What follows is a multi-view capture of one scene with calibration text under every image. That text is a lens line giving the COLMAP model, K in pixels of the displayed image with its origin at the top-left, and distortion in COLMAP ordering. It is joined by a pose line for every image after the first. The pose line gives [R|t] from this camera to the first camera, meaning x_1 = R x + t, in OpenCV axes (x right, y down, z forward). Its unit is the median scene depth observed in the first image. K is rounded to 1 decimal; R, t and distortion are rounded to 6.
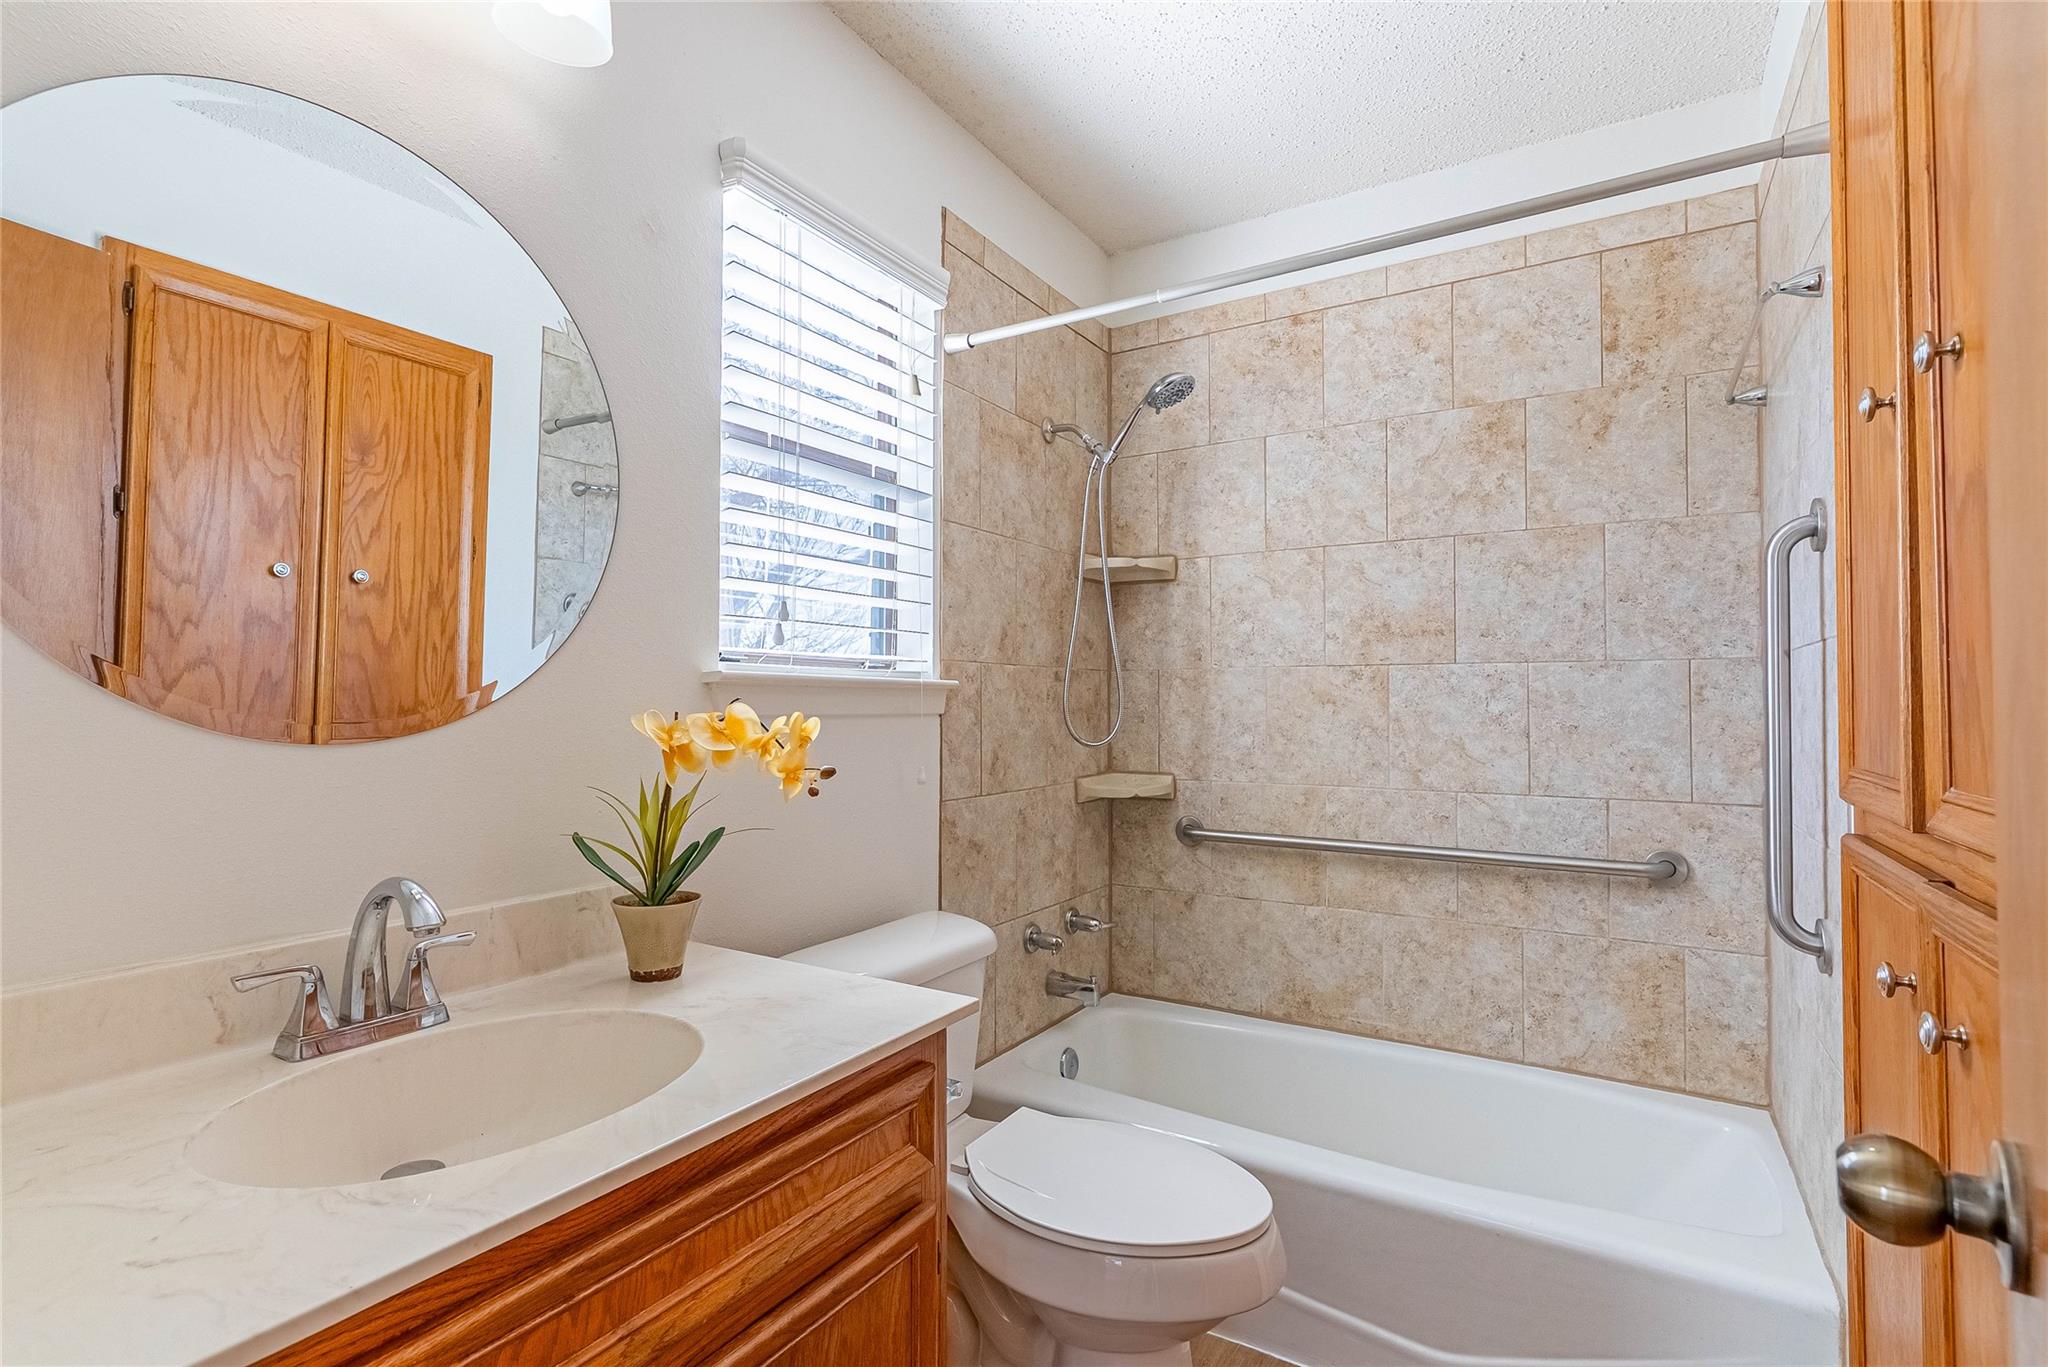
lens RADIAL K [[990.6, 0, 1023.5], [0, 990.6, 681.1], [0, 0, 1]] dist [0.003568, 0.001293]
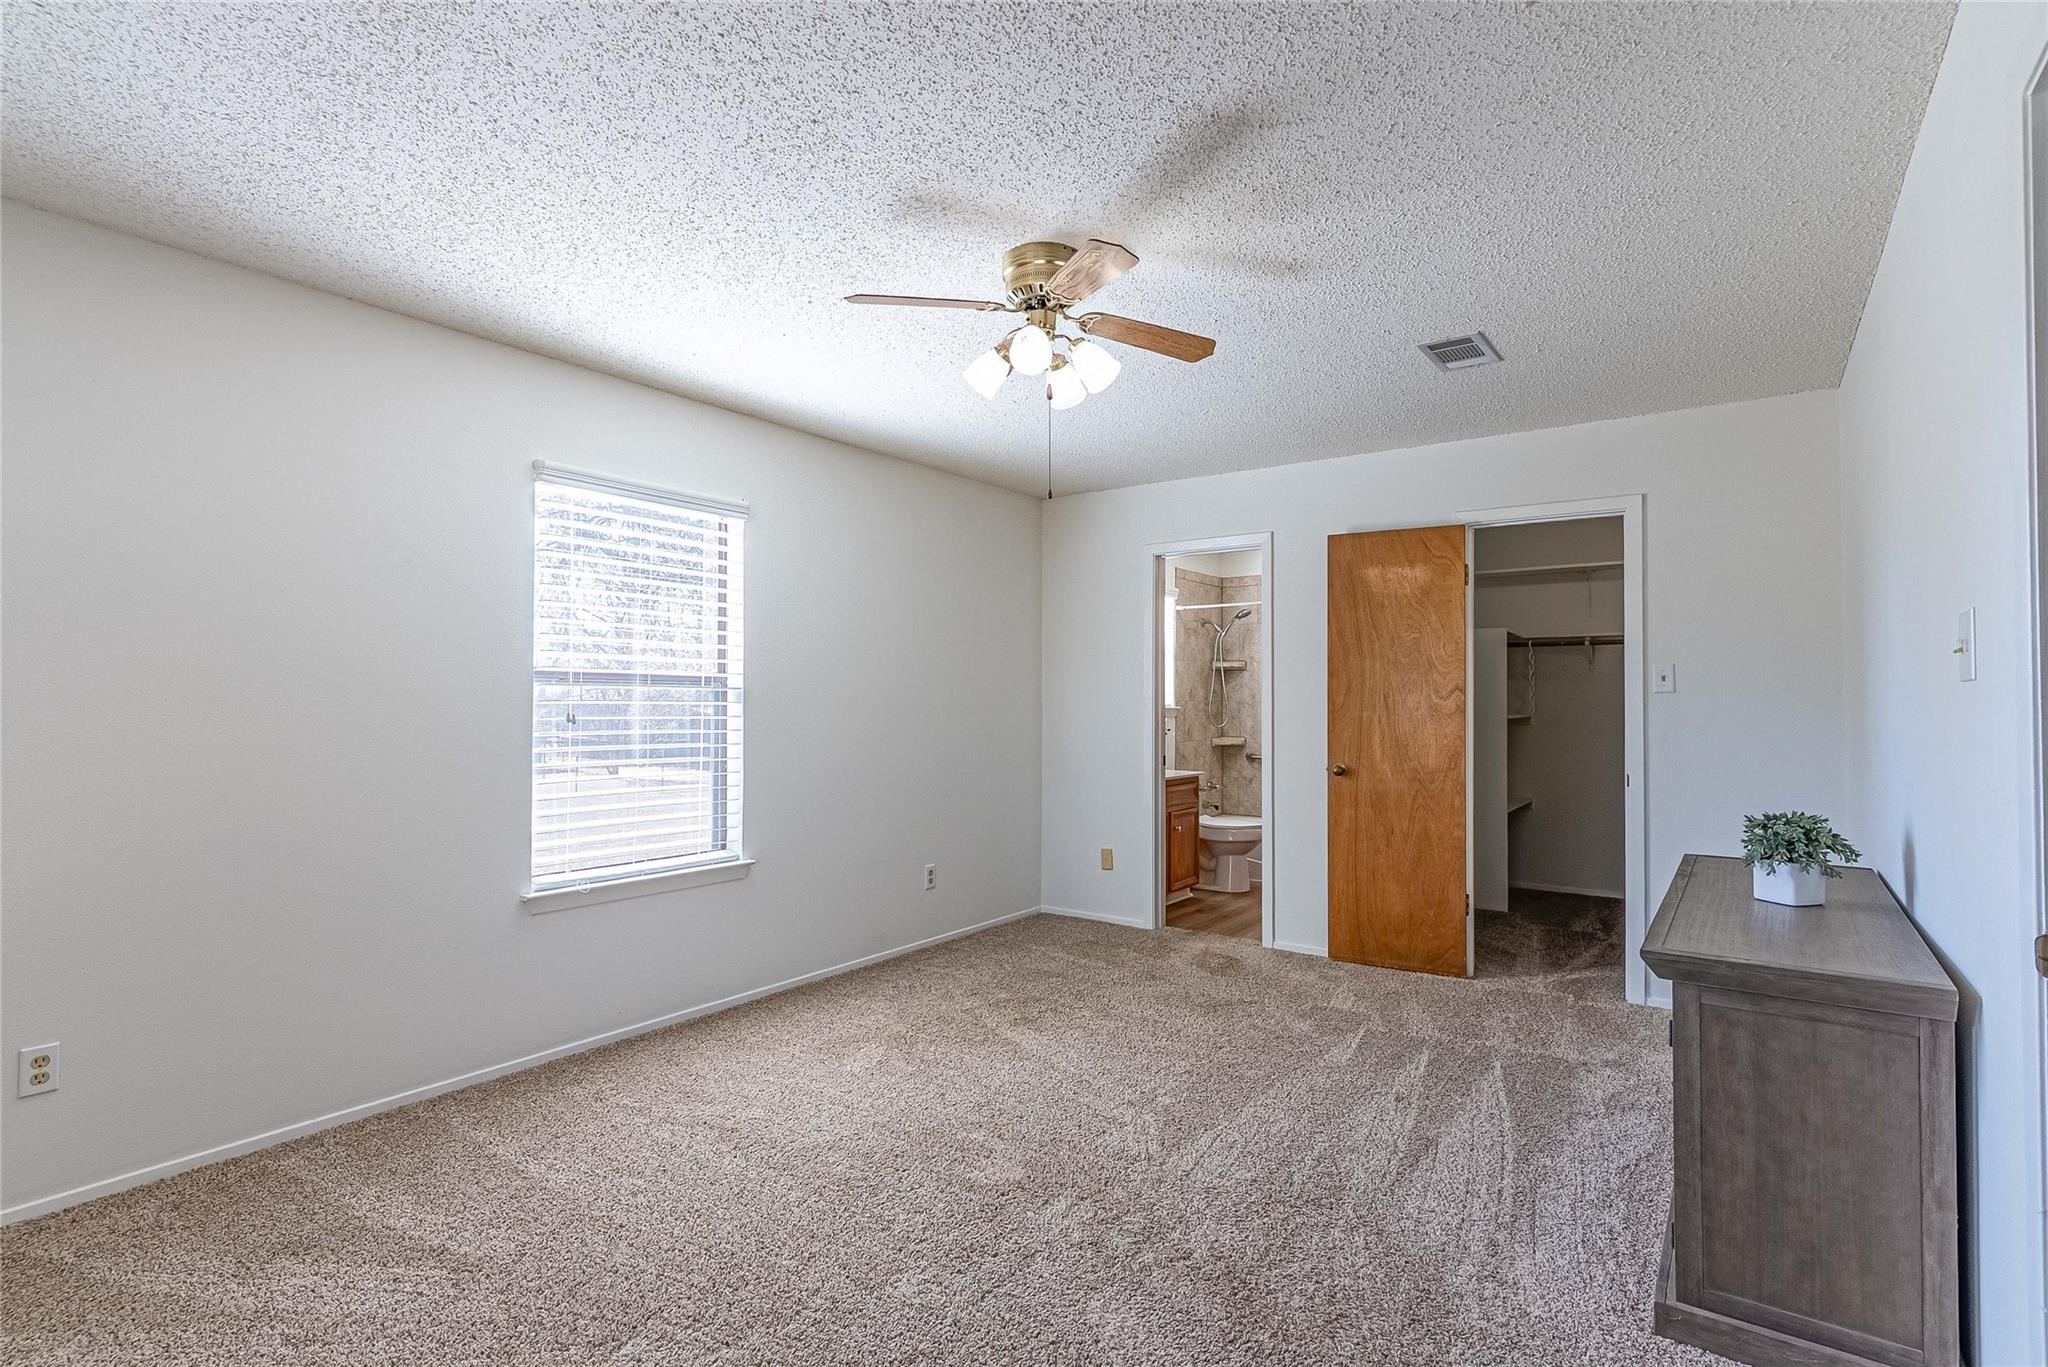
lens RADIAL K [[990.6, 0, 1023.4], [0, 990.6, 689.9], [0, 0, 1]] dist [0.003568, 0.001293]
pose [[0.997339, -0.001199, -0.072892, -0.284346], [0.002578, 0.999819, 0.018828, -0.099583], [0.072856, -0.018966, 0.997162, -1.937593]]
